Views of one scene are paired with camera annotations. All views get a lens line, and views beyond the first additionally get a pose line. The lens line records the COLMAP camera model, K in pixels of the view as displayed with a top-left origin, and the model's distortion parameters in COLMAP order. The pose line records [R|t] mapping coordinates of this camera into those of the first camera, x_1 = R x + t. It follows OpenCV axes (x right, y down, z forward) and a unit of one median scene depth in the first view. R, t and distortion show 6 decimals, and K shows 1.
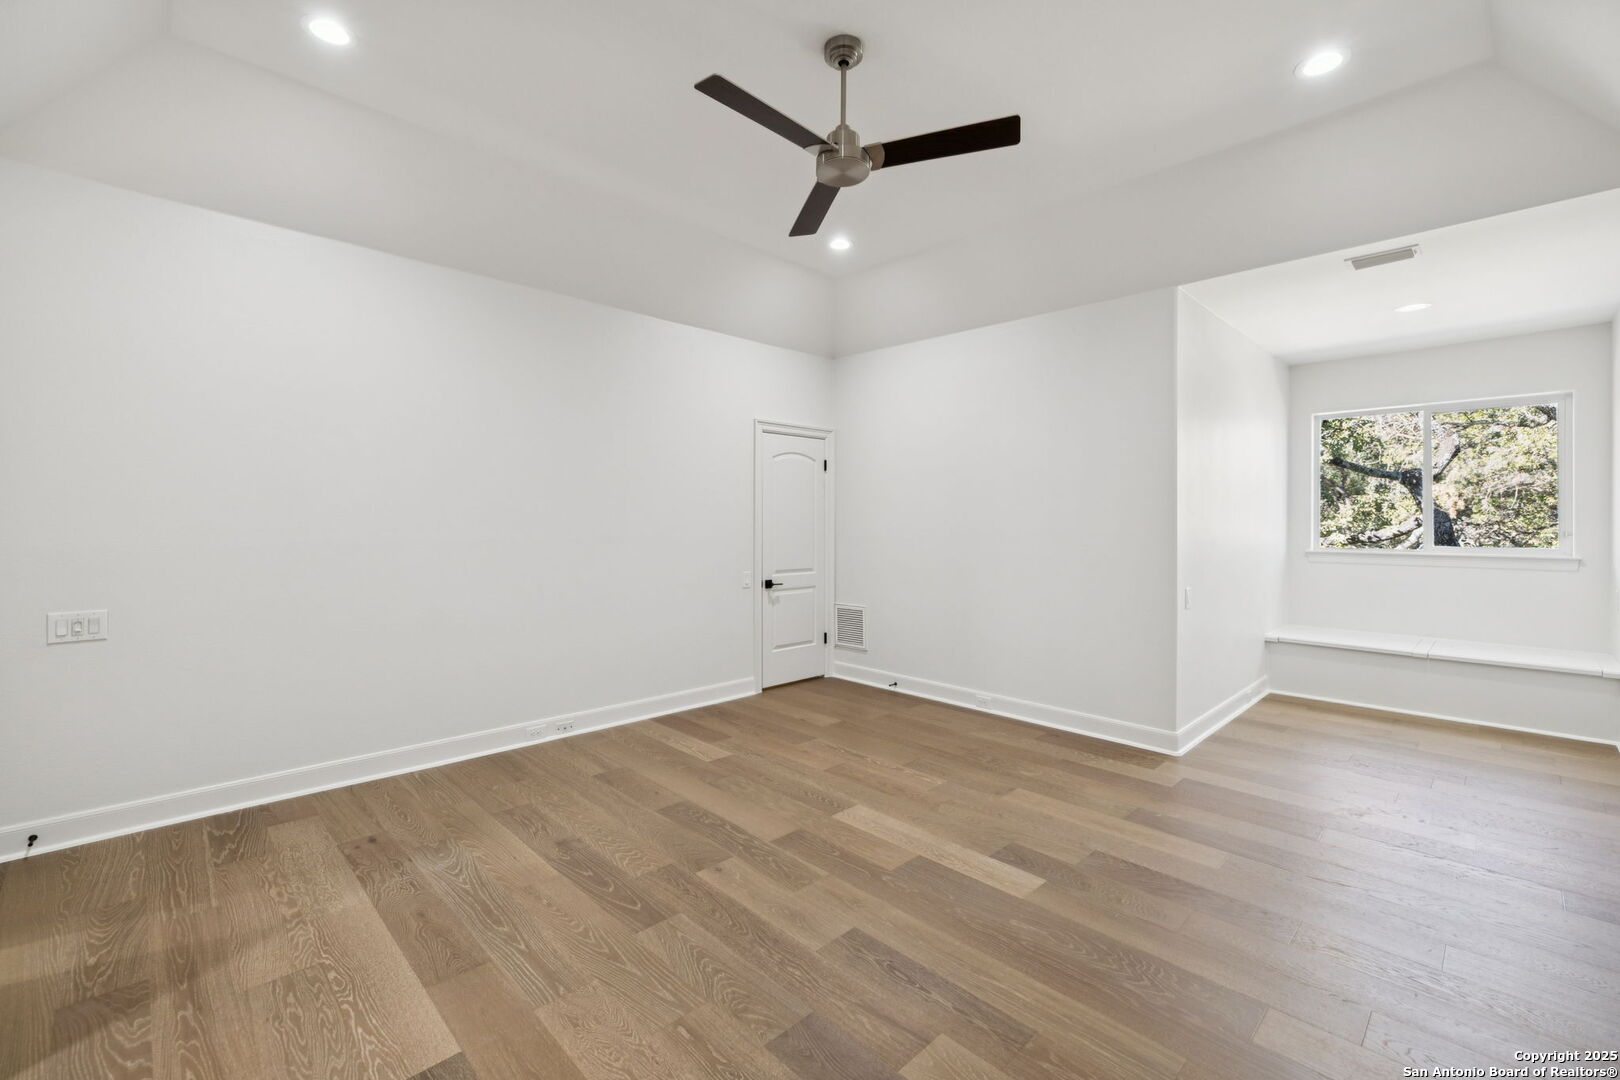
lens RADIAL K [[682.5, 0, 801.0], [0, 682.5, 528.8], [0, 0, 1]] dist [0.000430, 0.000051]
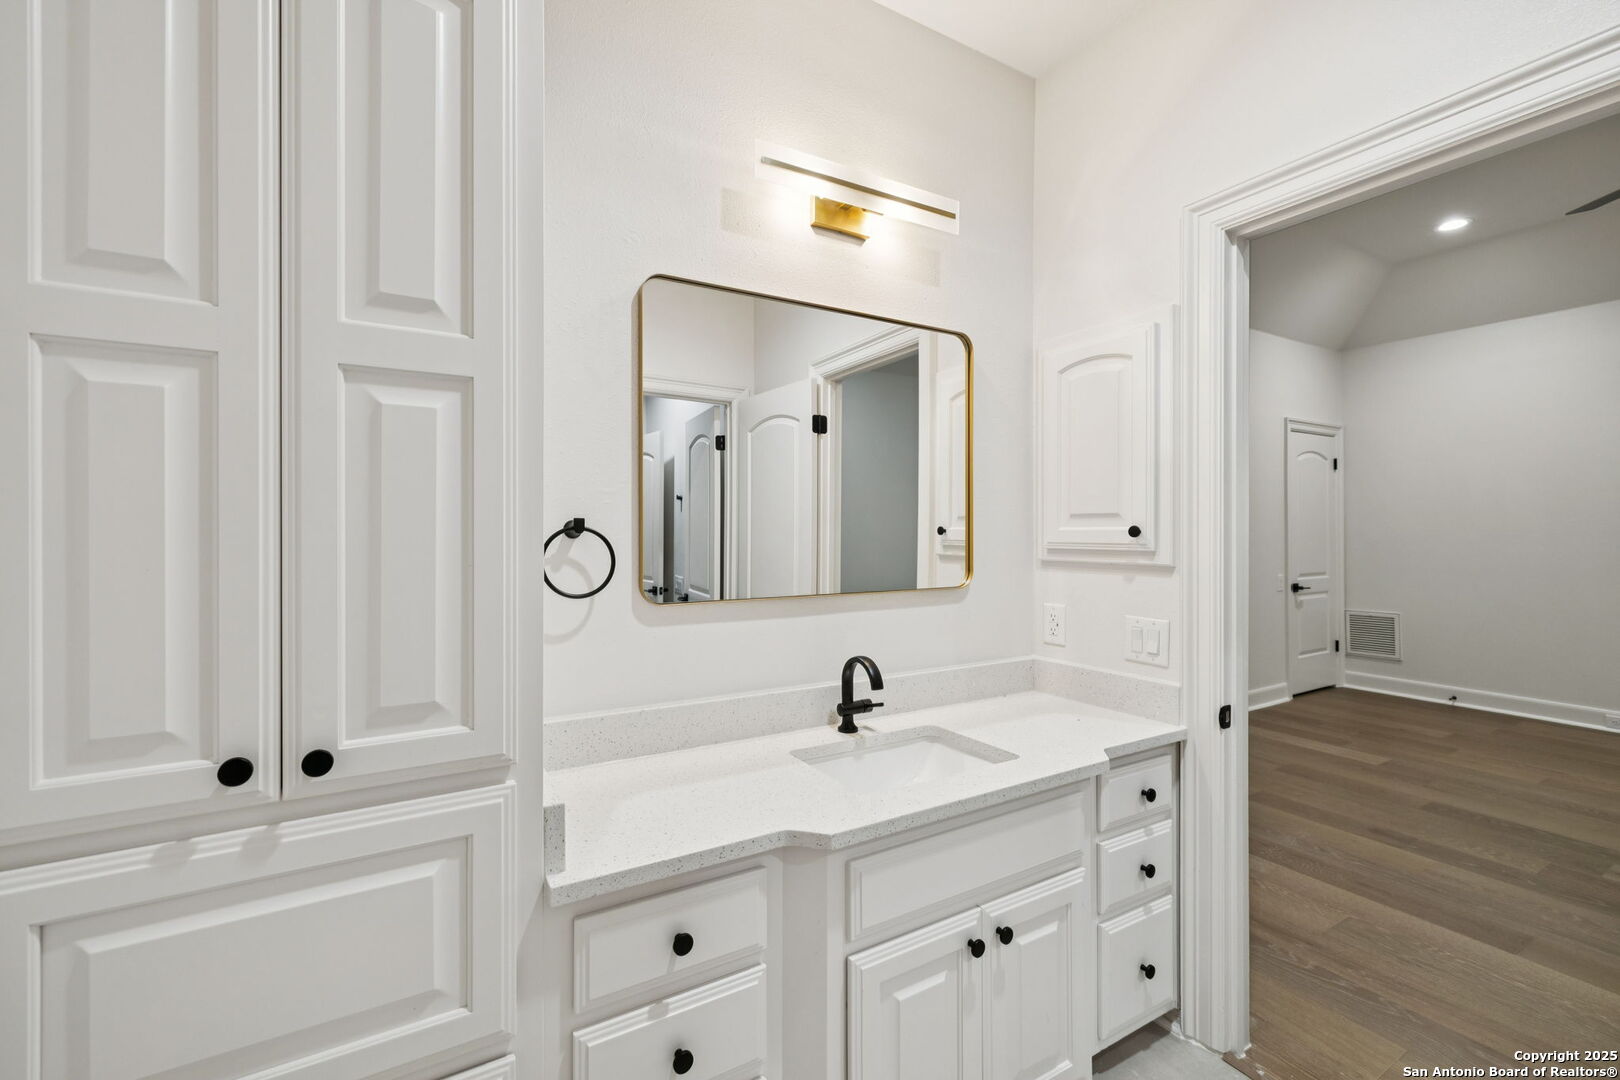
lens RADIAL K [[682.5, 0, 801.7], [0, 682.5, 533.5], [0, 0, 1]] dist [0.000430, 0.000051]
pose [[0.972602, 0.000071, -0.232478, -0.472642], [-0.001486, 0.999981, -0.005913, 0.010652], [0.232474, 0.006096, 0.972584, -0.097517]]
